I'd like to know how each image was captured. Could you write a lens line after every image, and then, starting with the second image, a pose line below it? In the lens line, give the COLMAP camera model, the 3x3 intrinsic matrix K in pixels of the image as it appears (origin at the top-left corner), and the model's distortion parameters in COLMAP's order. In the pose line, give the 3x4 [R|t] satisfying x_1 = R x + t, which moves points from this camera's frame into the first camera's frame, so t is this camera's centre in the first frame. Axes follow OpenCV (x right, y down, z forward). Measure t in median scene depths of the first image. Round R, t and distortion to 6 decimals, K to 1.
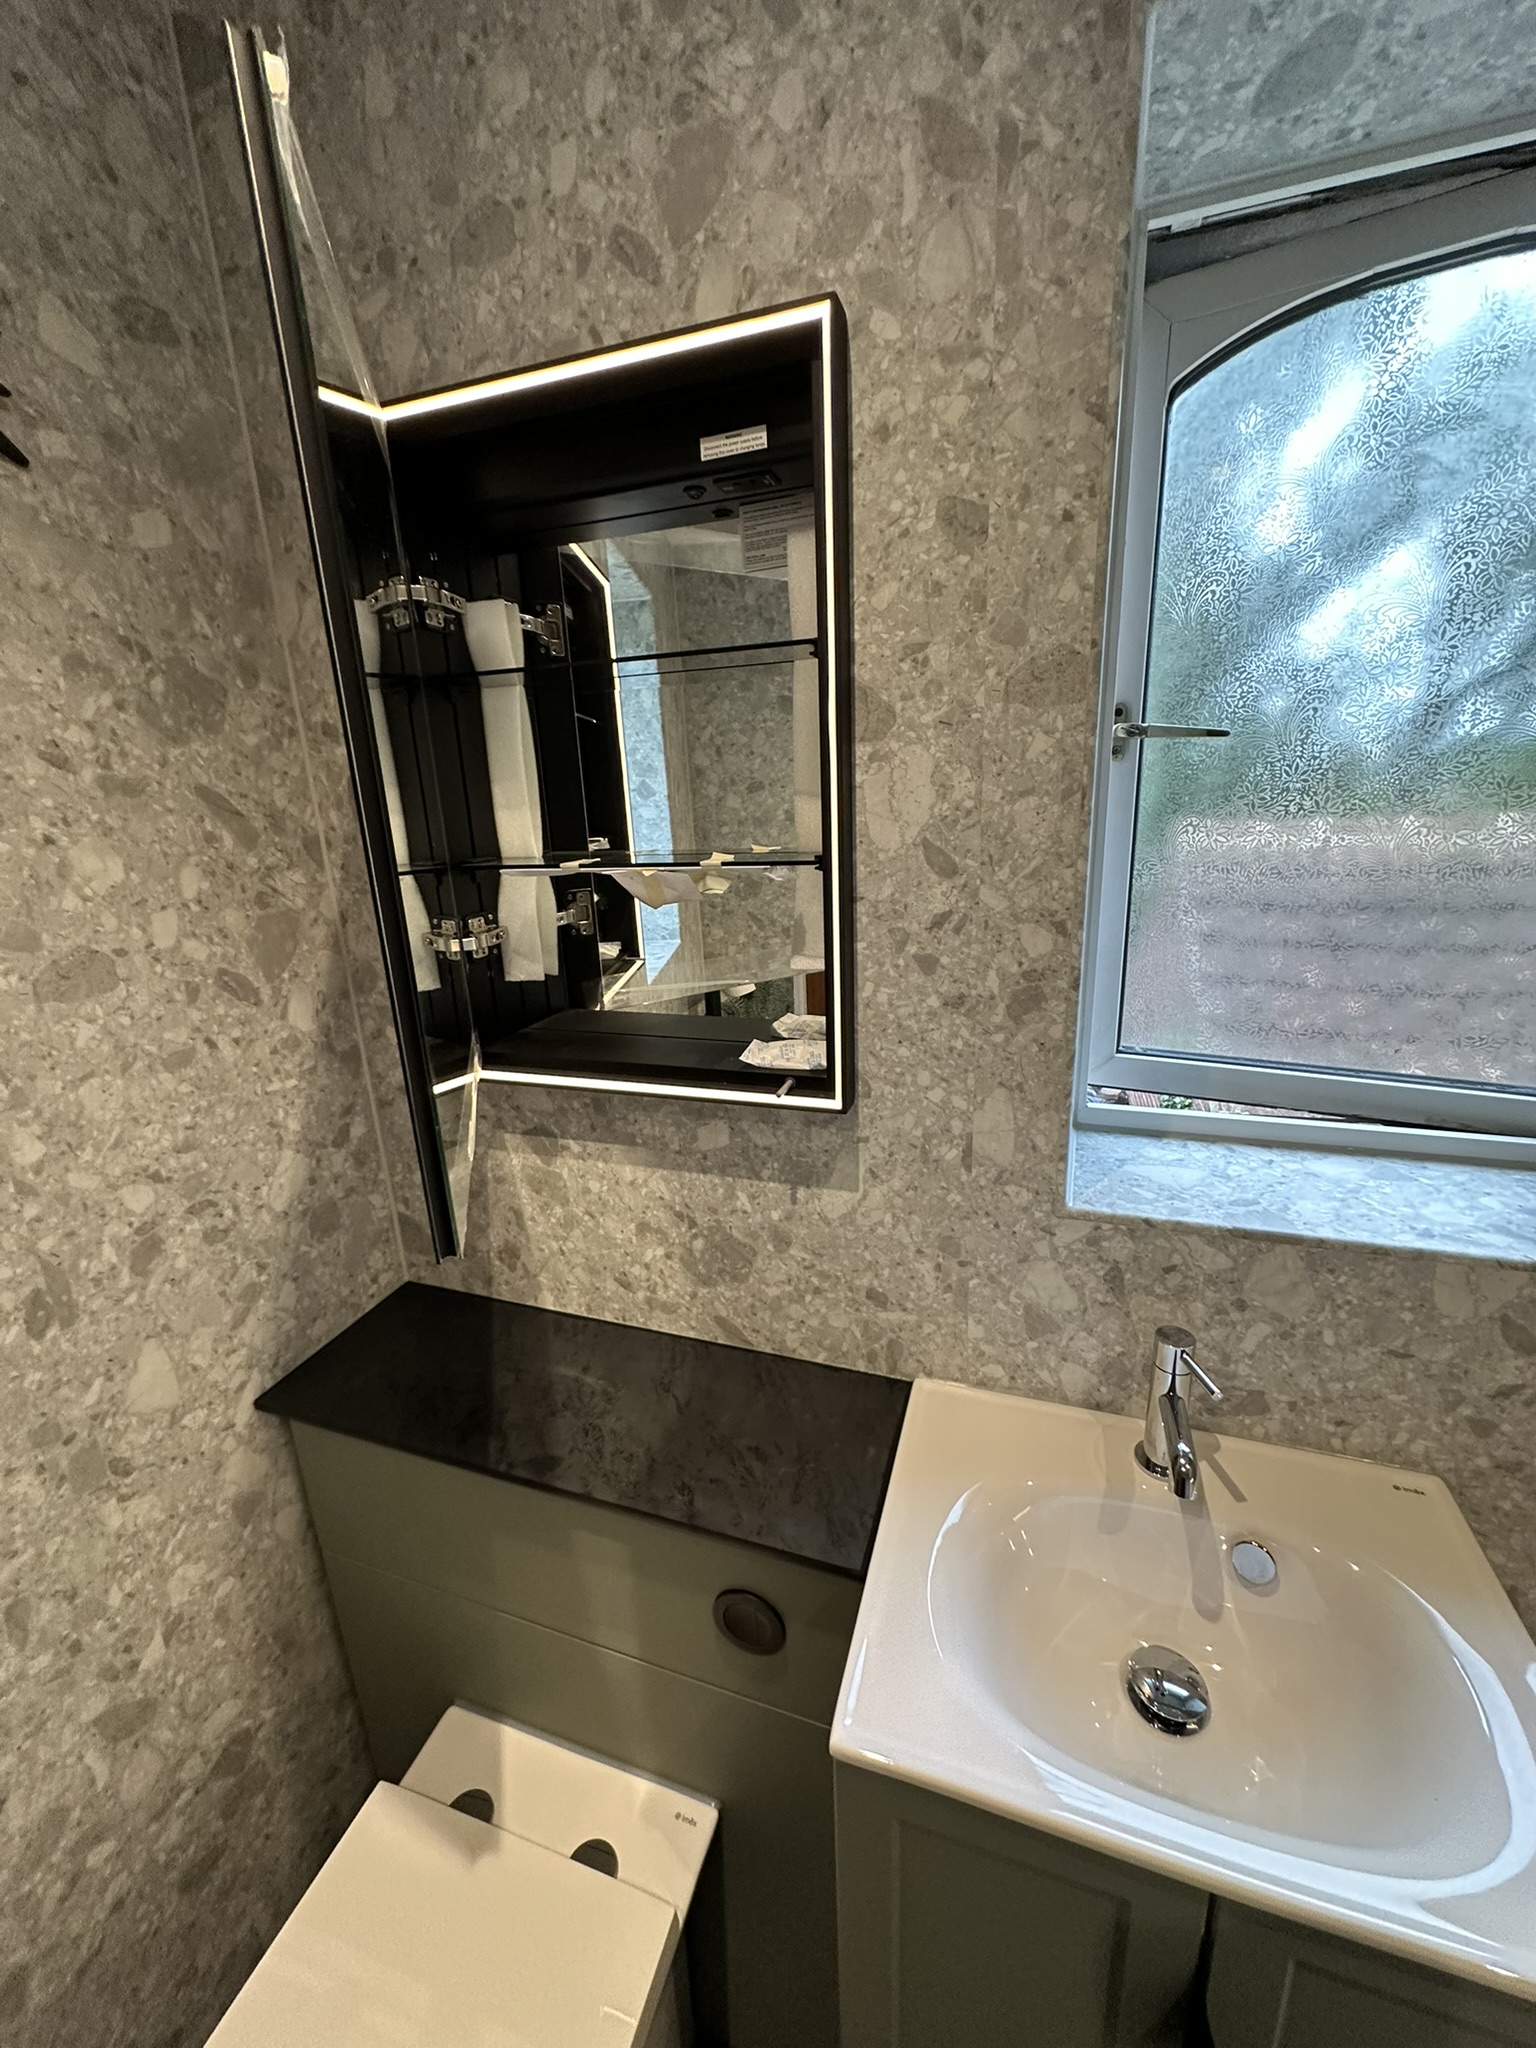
lens RADIAL K [[813.0, 0, 769.9], [0, 813.0, 1021.2], [0, 0, 1]] dist [-0.002317, 0.000173]
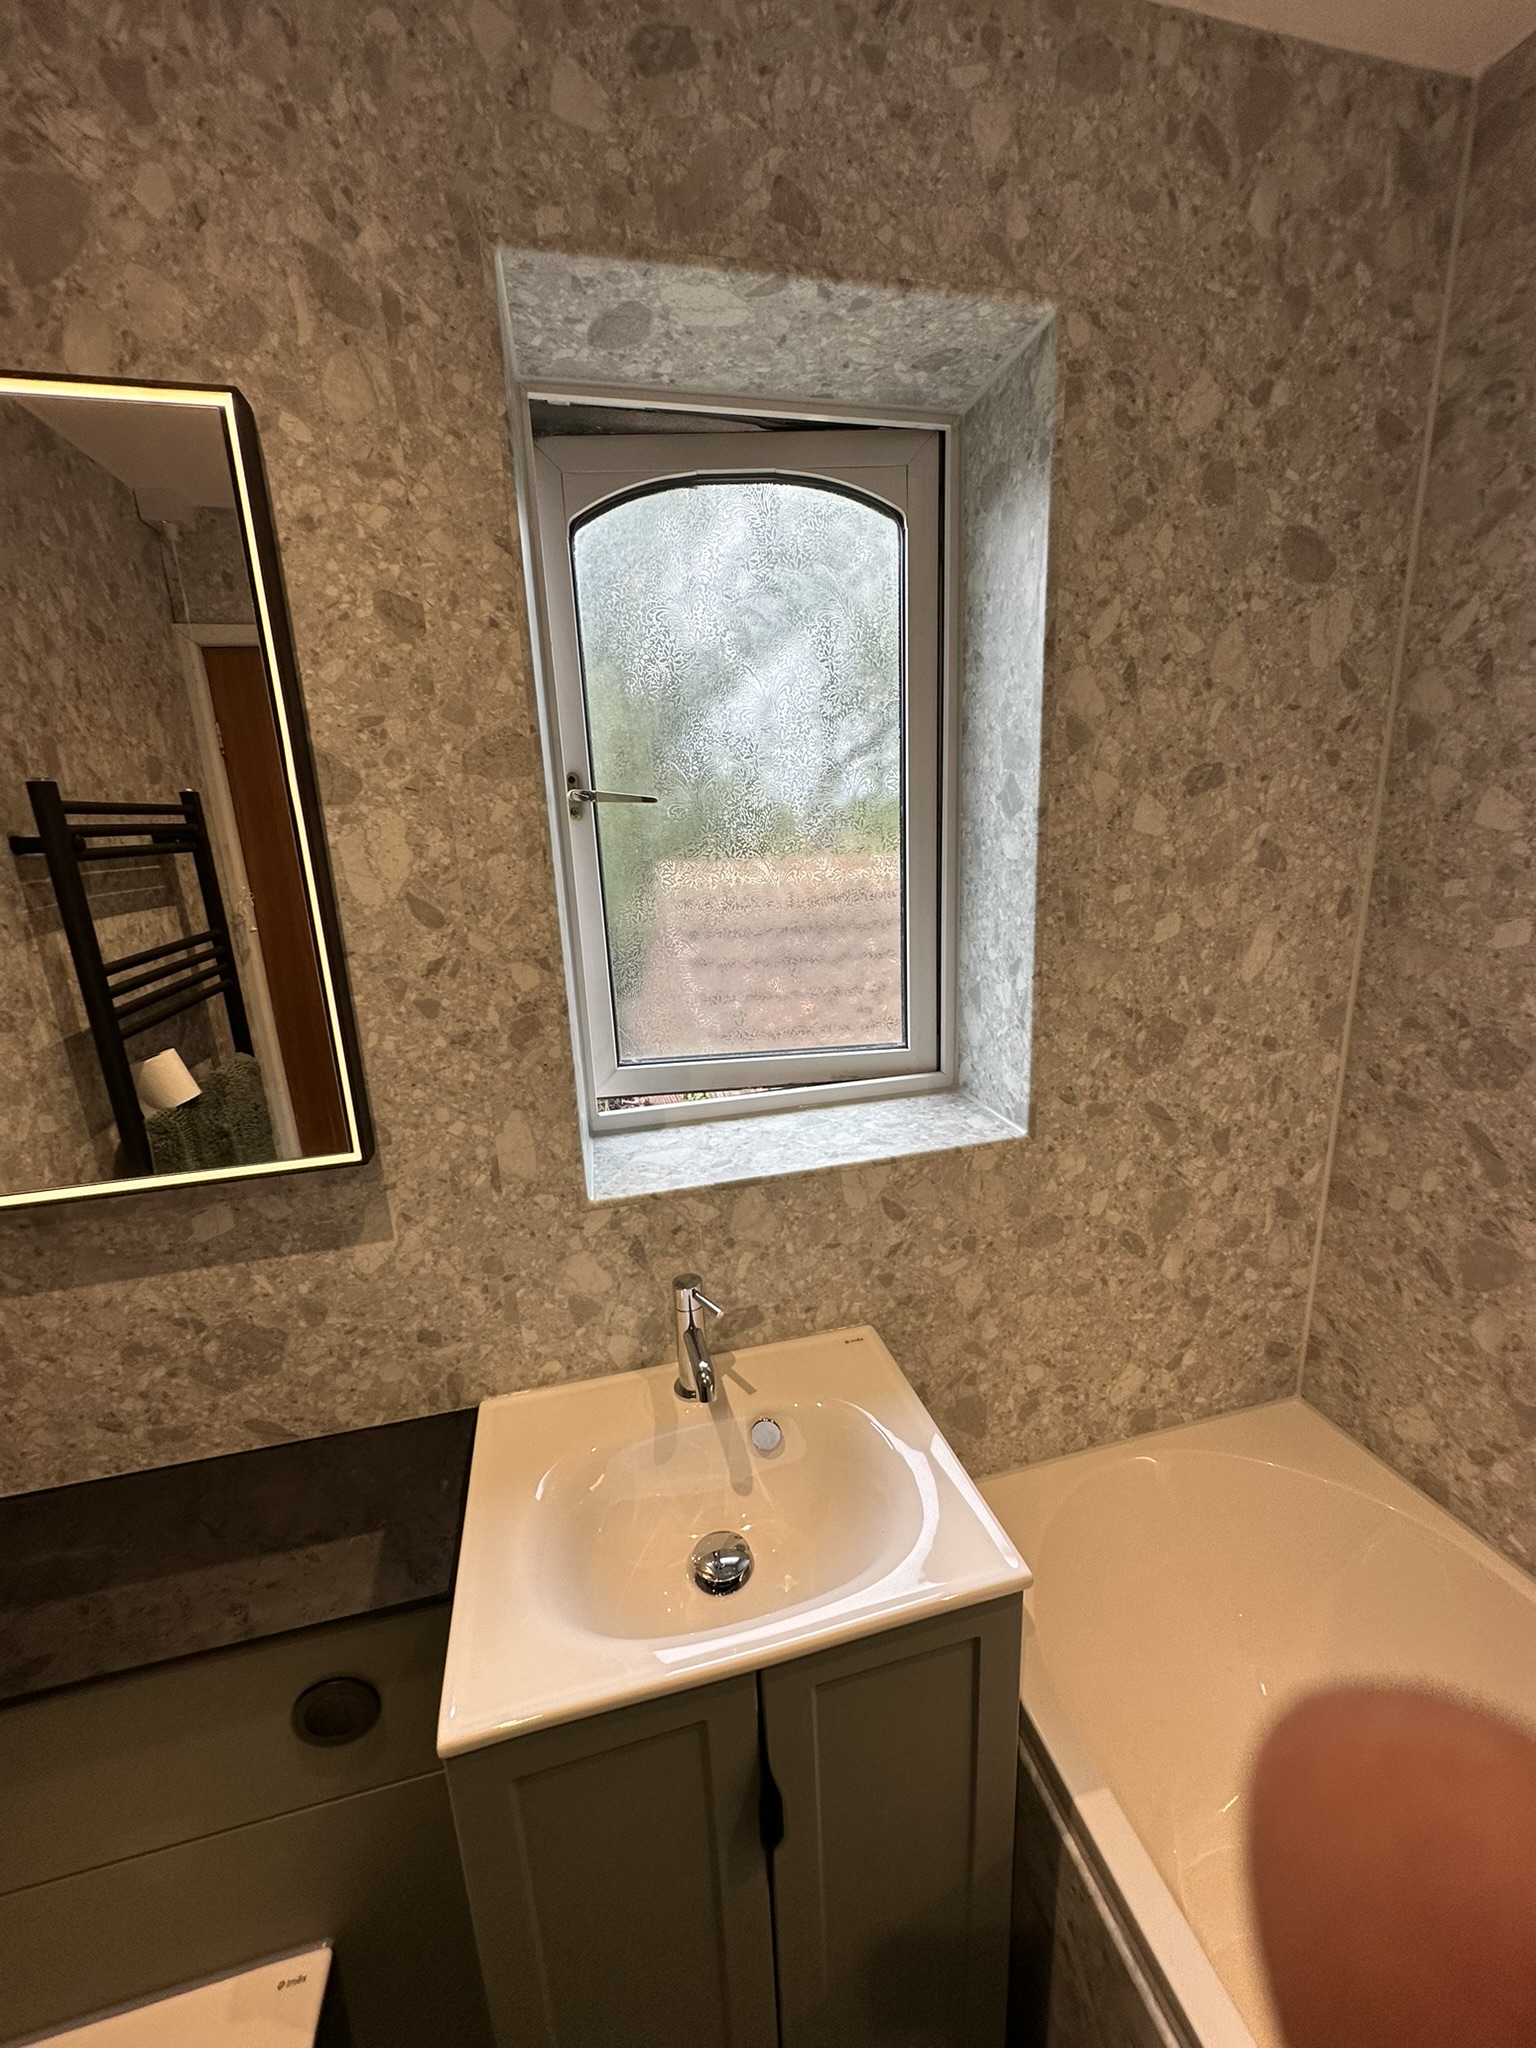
lens RADIAL K [[813.0, 0, 769.8], [0, 813.0, 1019.8], [0, 0, 1]] dist [-0.002317, 0.000173]
pose [[0.837196, -0.126865, 0.531986, -0.002884], [0.156091, 0.987691, -0.010104, 0.024843], [-0.524156, 0.091497, 0.846693, -0.138957]]
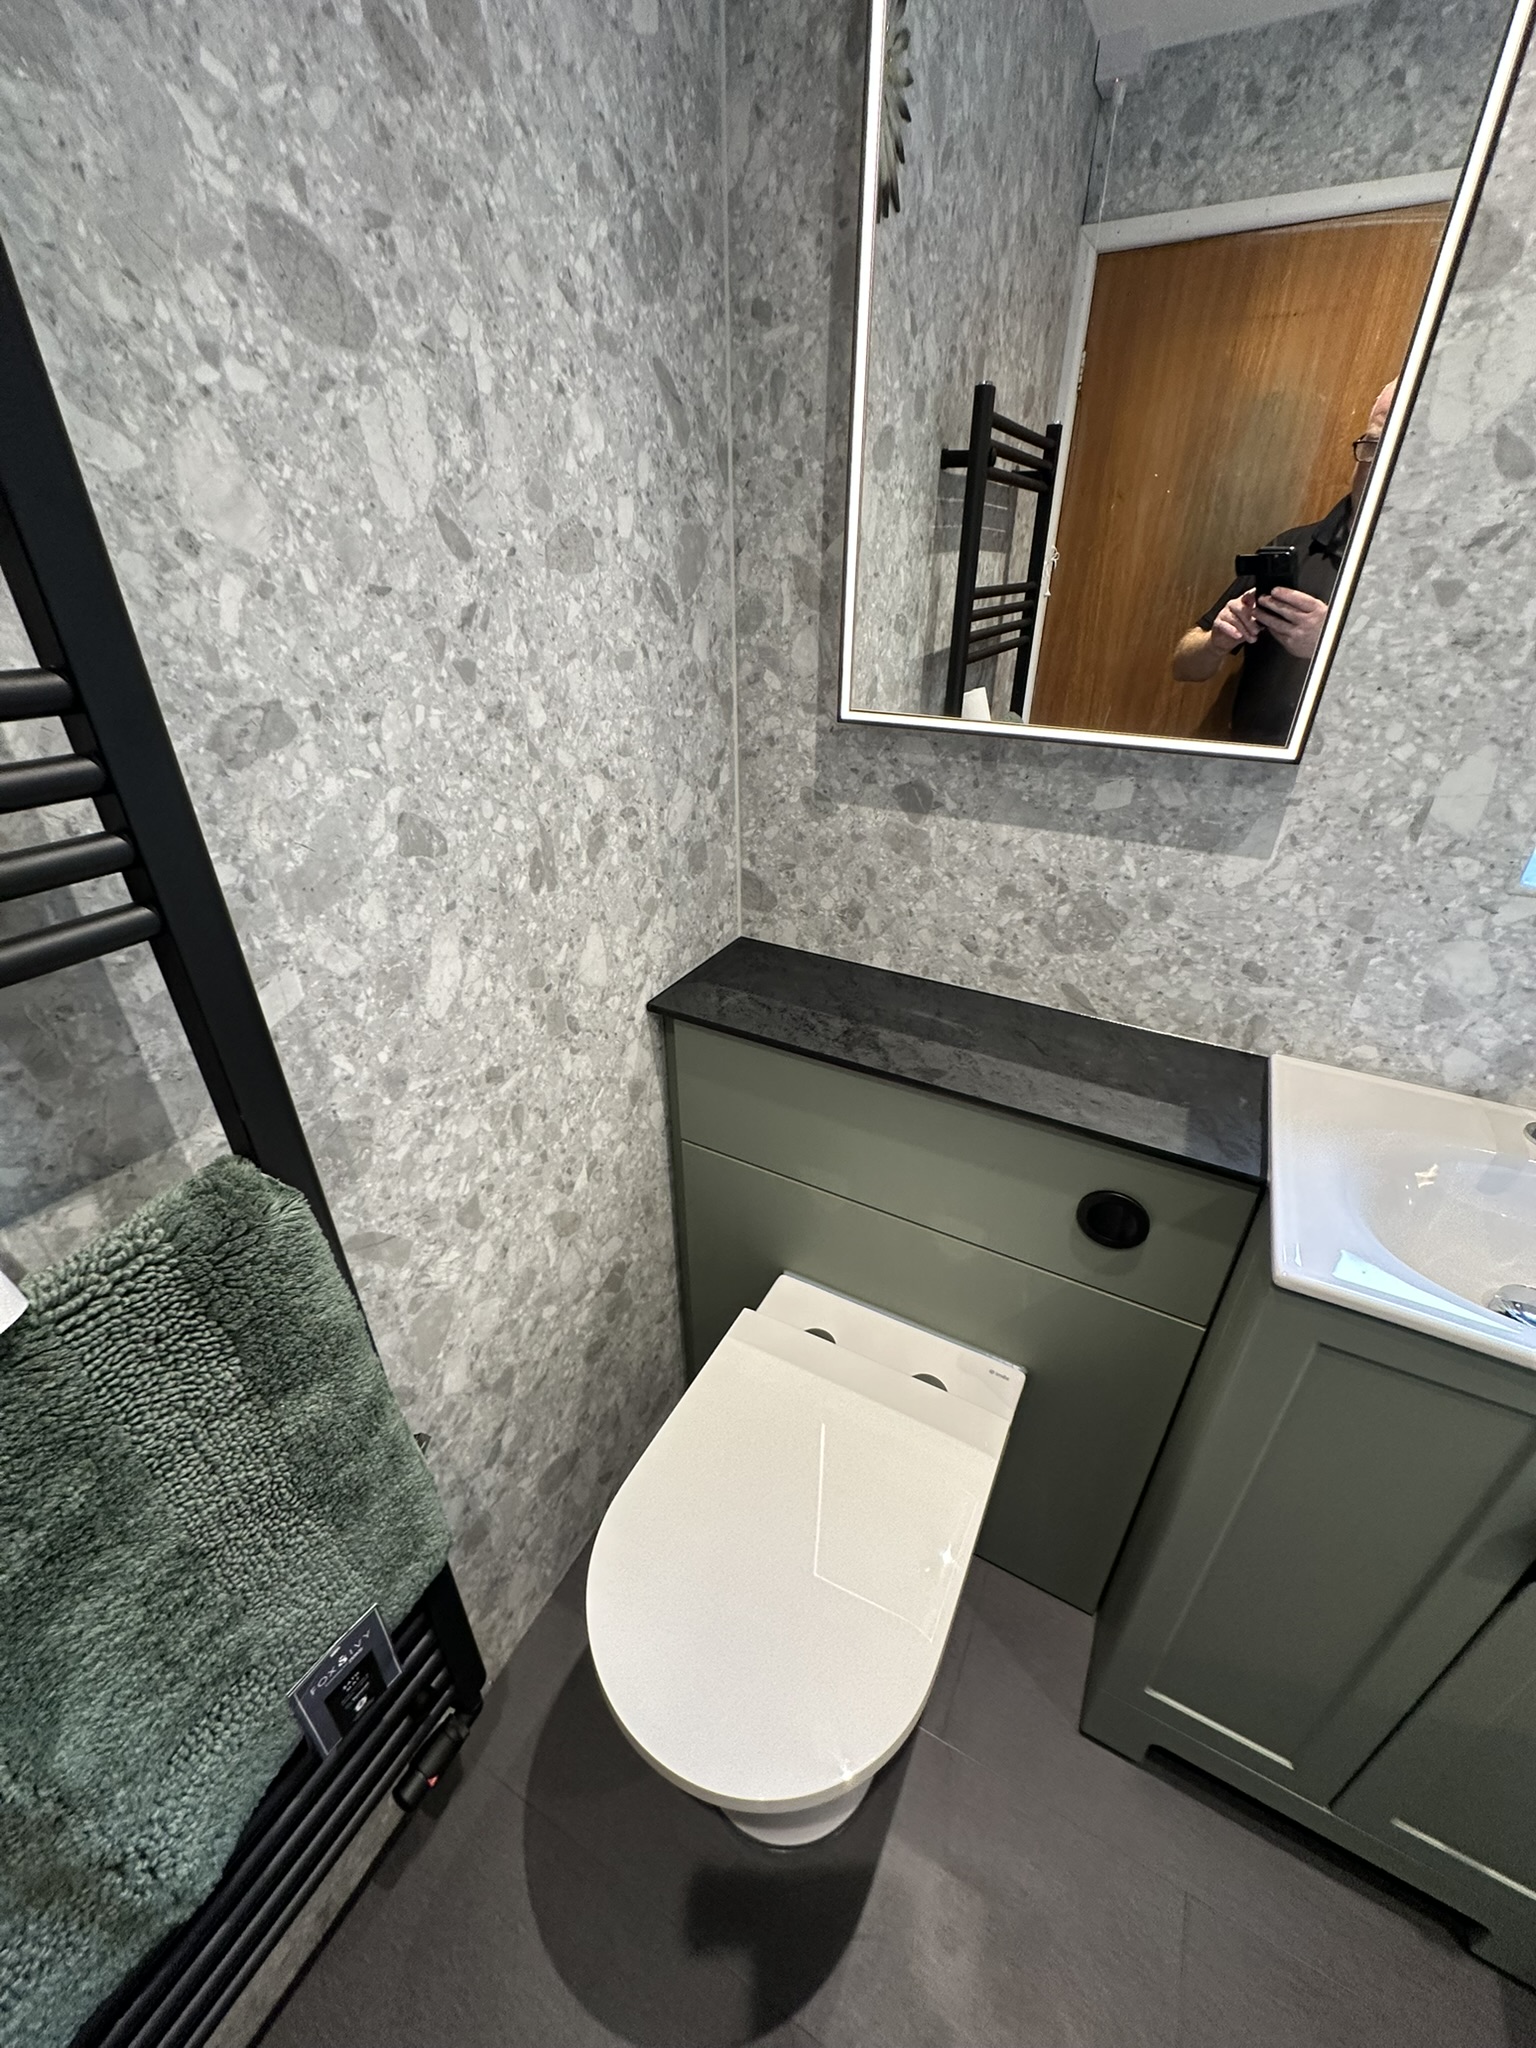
lens RADIAL K [[813.0, 0, 768.5], [0, 813.0, 1020.8], [0, 0, 1]] dist [-0.002317, 0.000173]
pose [[0.985379, 0.120245, -0.120707, -0.370721], [-0.088151, 0.966073, 0.242762, 0.228195], [0.145803, -0.228572, 0.962547, -0.085299]]
